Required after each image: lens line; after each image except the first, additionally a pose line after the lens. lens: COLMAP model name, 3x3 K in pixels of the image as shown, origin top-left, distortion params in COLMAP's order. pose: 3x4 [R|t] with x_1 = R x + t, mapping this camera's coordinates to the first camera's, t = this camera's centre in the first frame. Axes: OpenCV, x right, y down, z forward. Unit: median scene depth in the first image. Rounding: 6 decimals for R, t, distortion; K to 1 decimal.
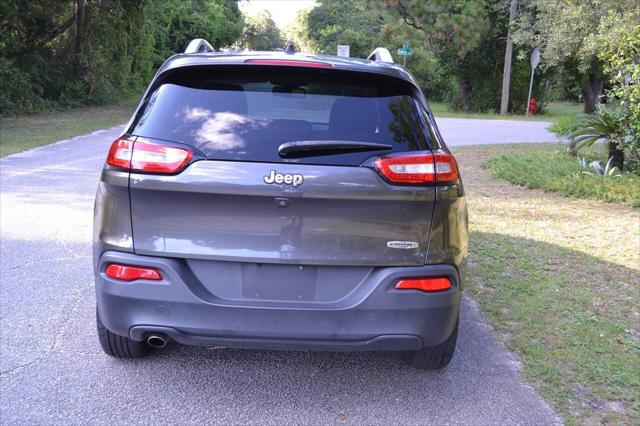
lens RADIAL K [[753.9, 0, 320.0], [0, 753.9, 213.0], [0, 0, 1]] dist [-0.062111, 0.023596]
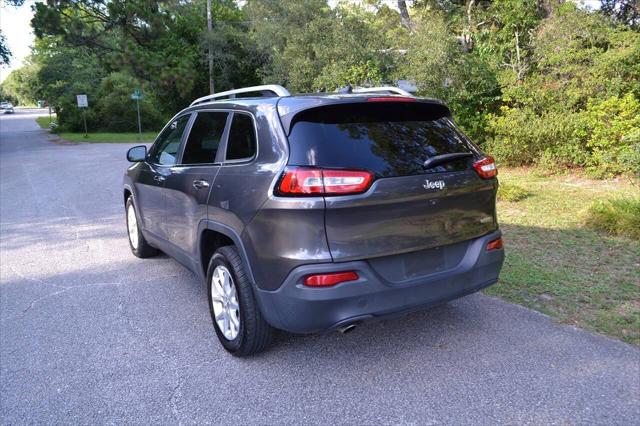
lens RADIAL K [[521.8, 0, 320.0], [0, 521.8, 213.0], [0, 0, 1]] dist [-0.072937, 0.008860]
pose [[0.866397, -0.157215, 0.473962, -0.527328], [0.149352, 0.987283, 0.054472, -0.059486], [-0.476498, 0.023593, 0.878859, 0.216760]]
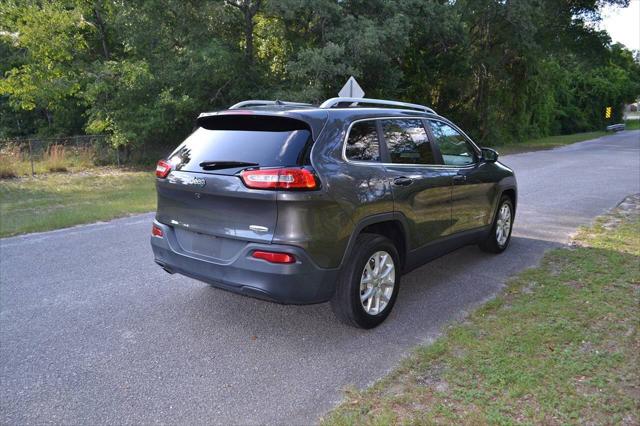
lens RADIAL K [[521.8, 0, 320.0], [0, 521.8, 213.0], [0, 0, 1]] dist [-0.072937, 0.008860]
pose [[0.776687, 0.070119, -0.625972, 0.689983], [-0.080824, 0.996664, 0.011359, -0.008291], [0.624680, 0.041771, 0.779763, 0.210805]]
